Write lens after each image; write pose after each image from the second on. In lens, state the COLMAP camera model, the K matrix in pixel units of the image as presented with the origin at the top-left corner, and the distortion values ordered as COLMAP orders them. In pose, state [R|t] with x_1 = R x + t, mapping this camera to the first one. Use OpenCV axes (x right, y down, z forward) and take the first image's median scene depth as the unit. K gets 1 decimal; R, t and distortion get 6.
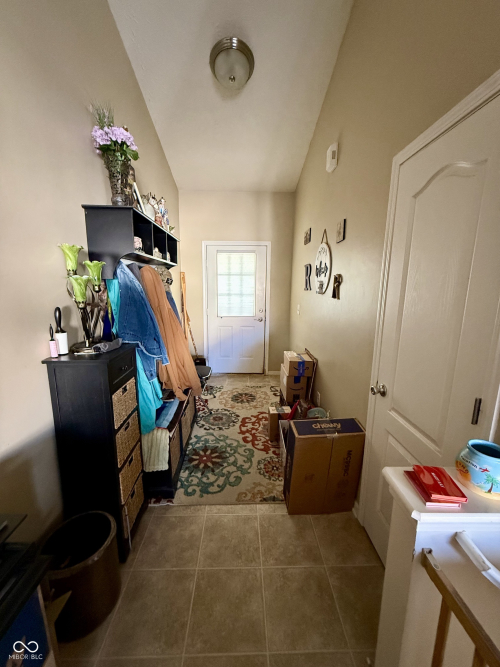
lens RADIAL K [[263.6, 0, 248.5], [0, 263.6, 331.8], [0, 0, 1]] dist [0.000838, -0.000023]
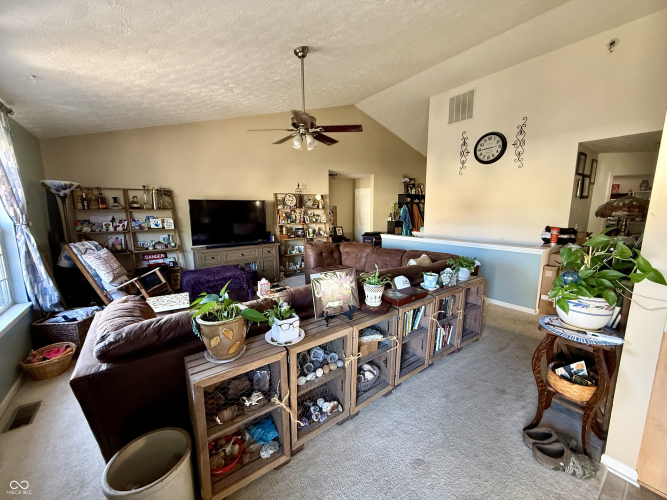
lens RADIAL K [[263.6, 0, 333.2], [0, 263.6, 251.3], [0, 0, 1]] dist [0.000838, -0.000023]
pose [[0.585854, 0.115479, -0.802147, 3.555432], [-0.142189, 0.989089, 0.038543, 0.751235], [0.797845, 0.091476, 0.595882, -3.676998]]
